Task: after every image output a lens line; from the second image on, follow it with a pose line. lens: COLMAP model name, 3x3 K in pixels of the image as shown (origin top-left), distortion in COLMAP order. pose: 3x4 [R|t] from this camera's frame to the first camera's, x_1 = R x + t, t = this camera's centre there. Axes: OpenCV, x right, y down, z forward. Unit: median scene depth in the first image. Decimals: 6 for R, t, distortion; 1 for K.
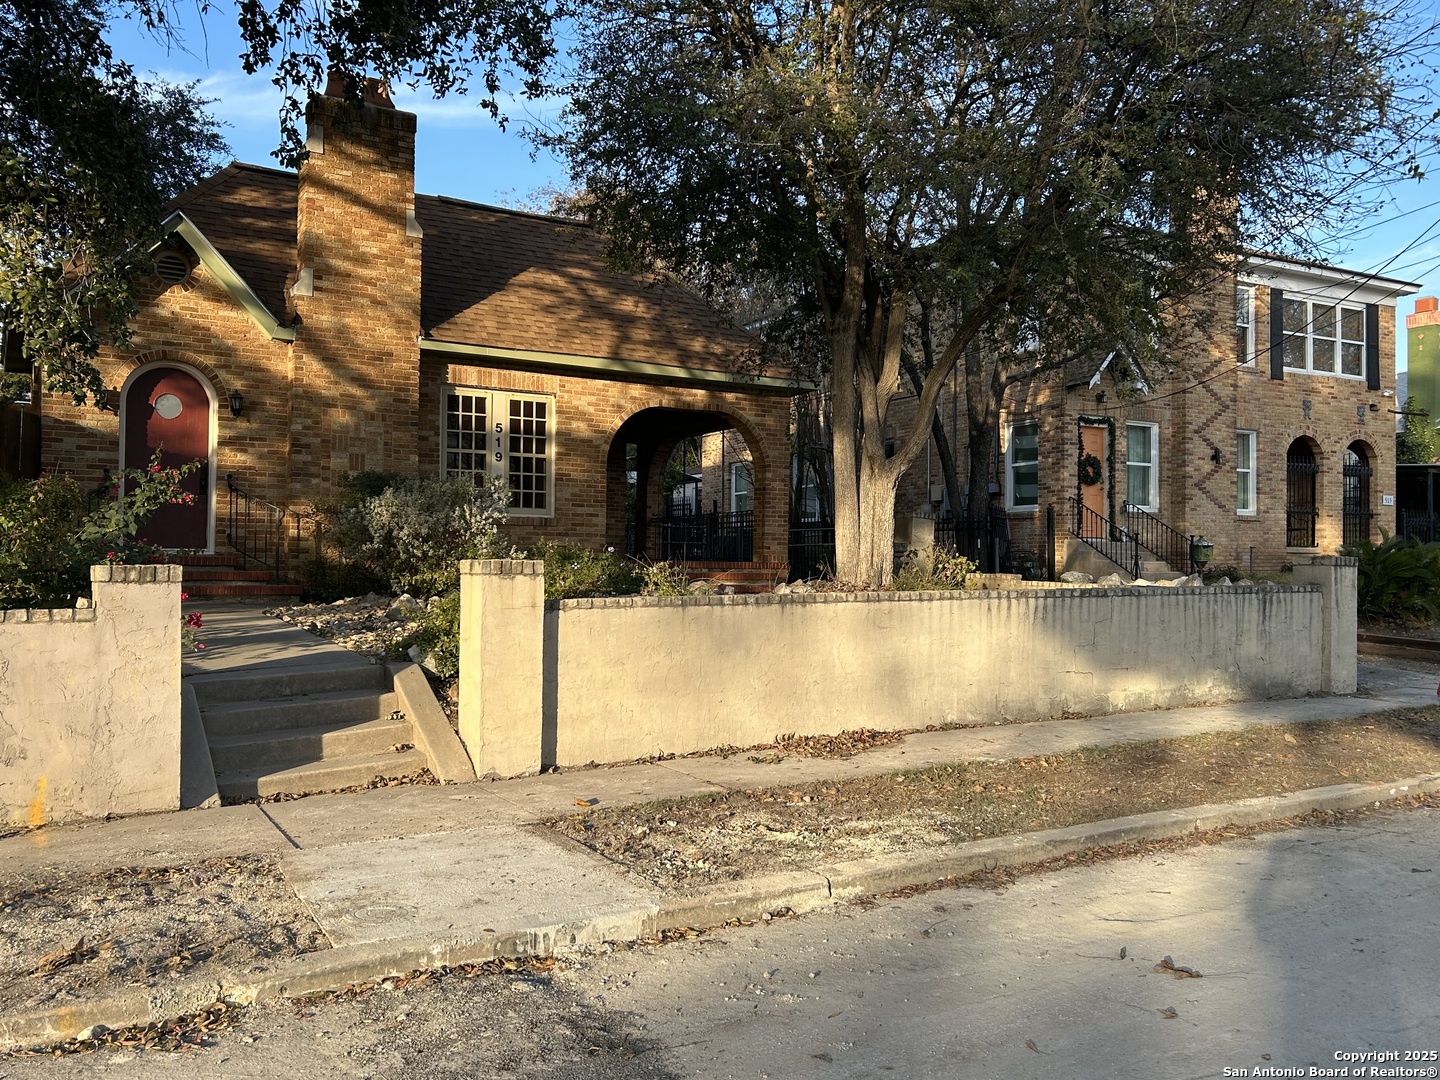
lens RADIAL K [[1216.9, 0, 720.0], [0, 1216.9, 540.0], [0, 0, 1]] dist [0.118278, -0.285021]
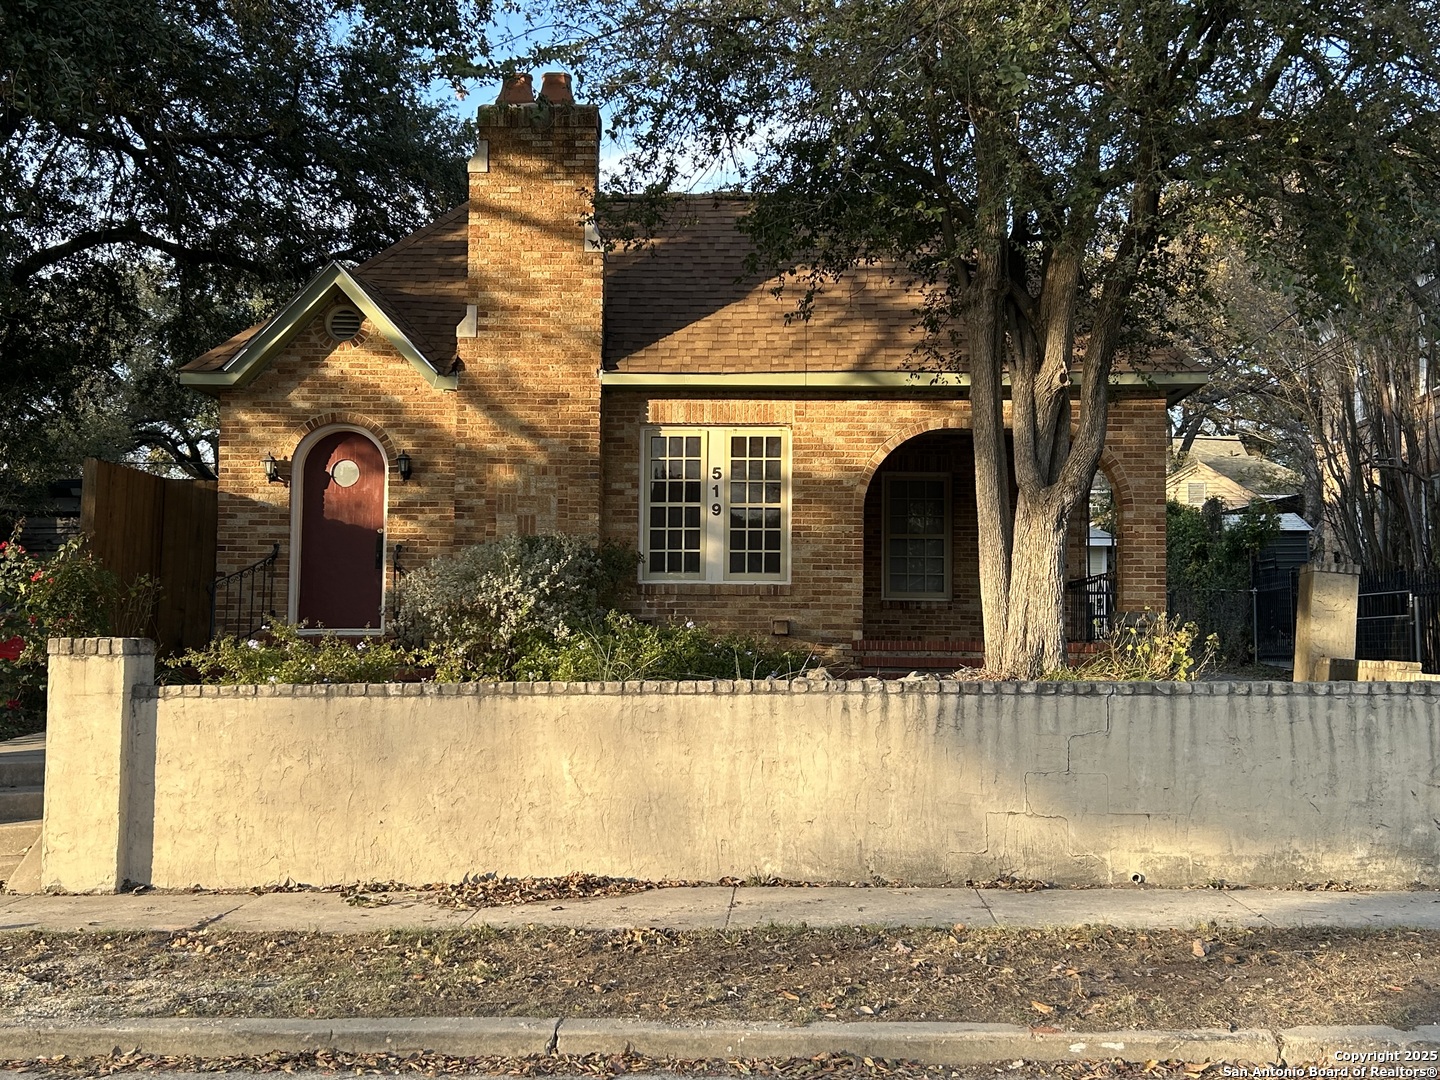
lens RADIAL K [[1587.4, 0, 712.7], [0, 1587.4, 540.6], [0, 0, 1]] dist [0.124828, -0.286970]
pose [[0.835656, -0.037361, -0.547981, 0.411674], [0.011009, 0.998623, -0.051298, 0.005293], [0.549143, 0.036835, 0.834916, 0.150439]]
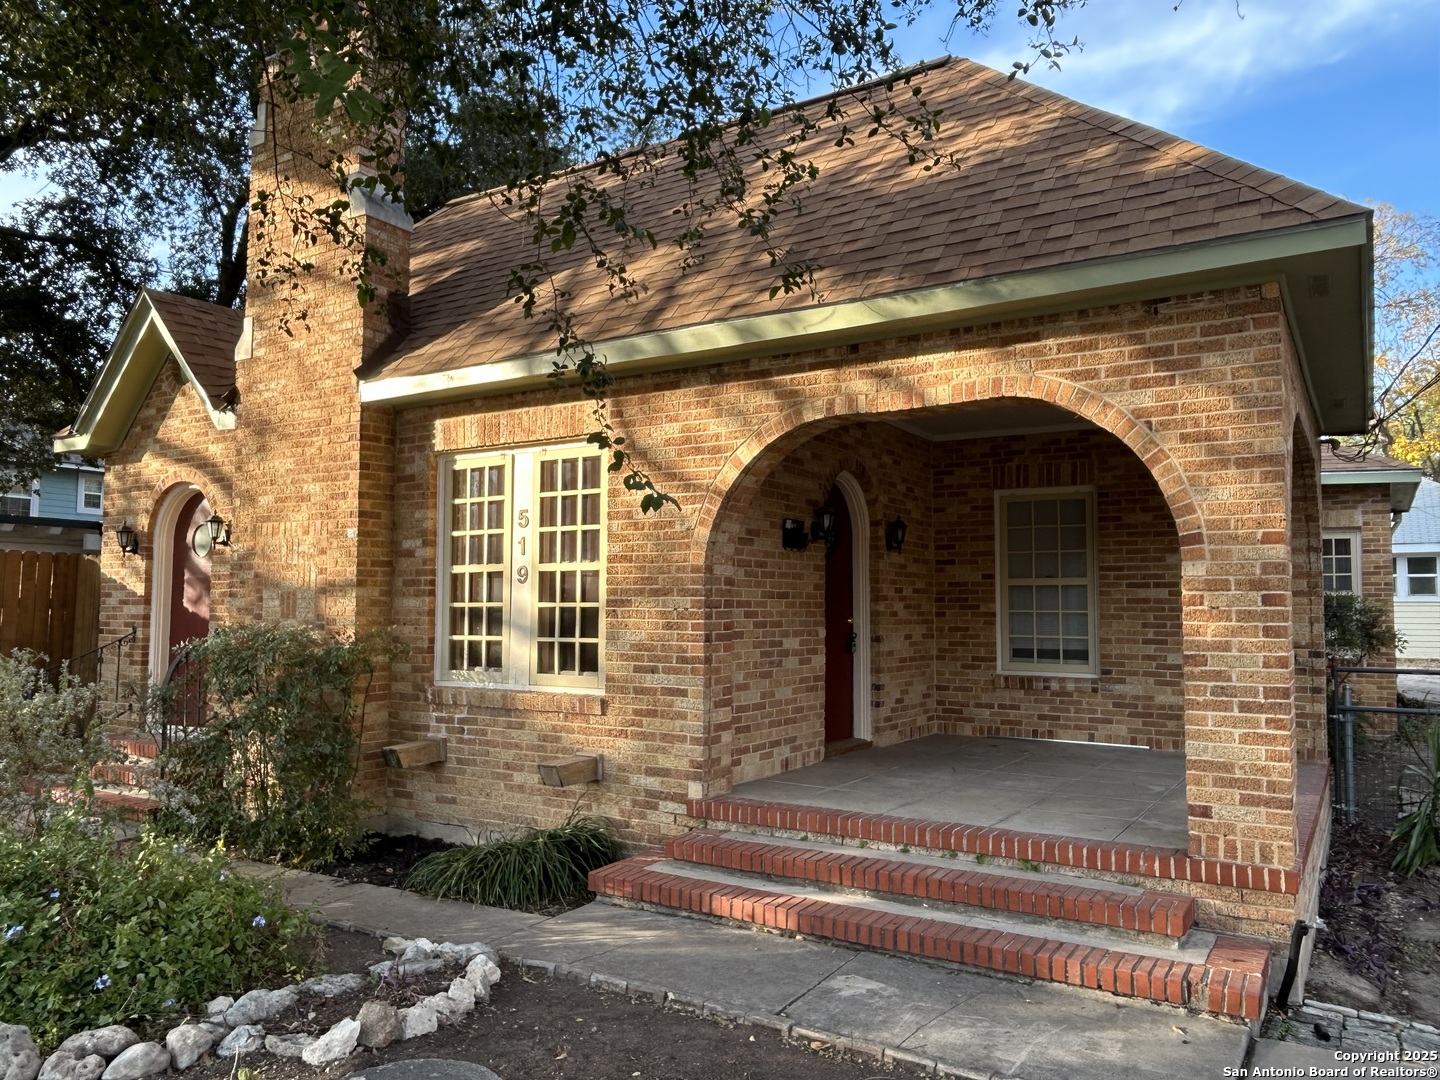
lens RADIAL K [[1049.2, 0, 722.2], [0, 1049.2, 542.9], [0, 0, 1]] dist [0.008240, -0.000139]
pose [[0.450950, -0.063380, -0.890296, 0.271880], [0.023360, 0.997972, -0.059213, -0.057650], [0.892243, 0.005905, 0.451516, 0.946982]]
